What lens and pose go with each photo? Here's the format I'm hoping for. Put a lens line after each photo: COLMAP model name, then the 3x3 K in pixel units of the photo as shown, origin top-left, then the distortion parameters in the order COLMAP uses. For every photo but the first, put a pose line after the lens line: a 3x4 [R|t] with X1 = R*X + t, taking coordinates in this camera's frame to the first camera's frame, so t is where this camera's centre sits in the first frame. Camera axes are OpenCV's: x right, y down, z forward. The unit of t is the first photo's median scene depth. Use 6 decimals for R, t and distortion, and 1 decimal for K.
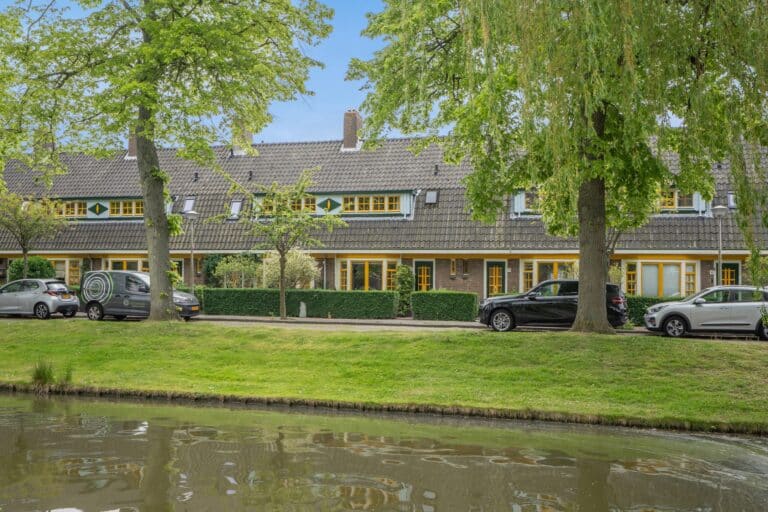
lens RADIAL K [[807.8, 0, 379.4], [0, 807.8, 263.7], [0, 0, 1]] dist [0.009419, 0.000000]
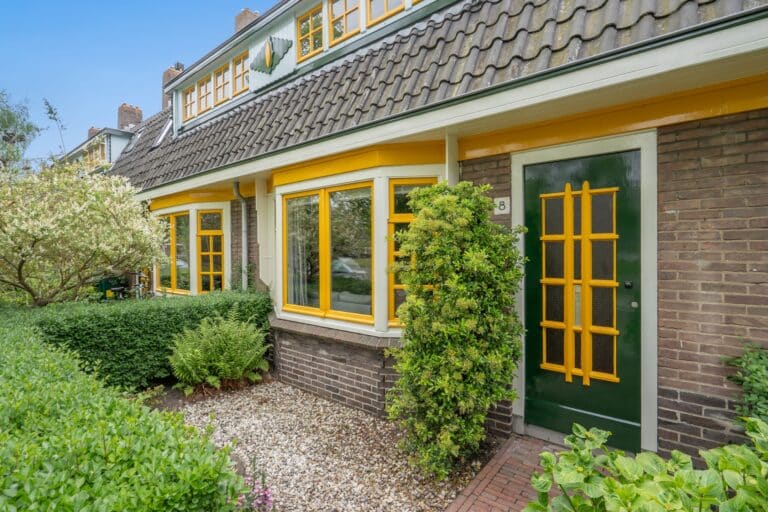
lens RADIAL K [[362.7, 0, 364.8], [0, 362.7, 256.5], [0, 0, 1]] dist [0.005023, -0.000799]
pose [[0.900055, -0.018506, -0.435383, 0.048143], [0.040355, 0.998344, 0.040991, 0.014348], [0.433903, -0.054465, 0.899312, 0.910199]]
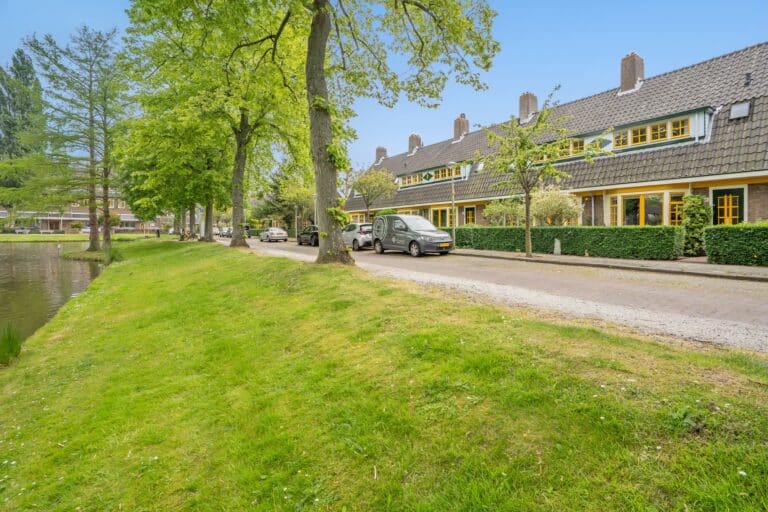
lens RADIAL K [[362.7, 0, 371.4], [0, 362.7, 234.7], [0, 0, 1]] dist [0.005023, -0.000799]
pose [[0.751171, -0.007309, -0.660068, 0.027189], [0.039258, 0.998663, 0.033618, 0.016815], [0.658940, -0.051166, 0.750454, 0.479800]]
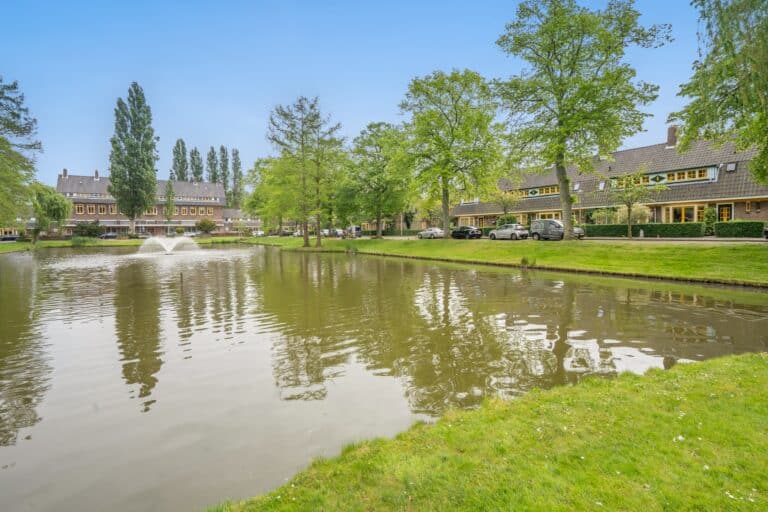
lens RADIAL K [[362.7, 0, 383.4], [0, 362.7, 248.6], [0, 0, 1]] dist [0.005023, -0.000799]
pose [[0.757280, 0.000529, -0.653090, 0.009316], [0.061095, 0.995557, 0.071647, -0.009737], [0.650227, -0.094157, 0.753883, -0.102415]]
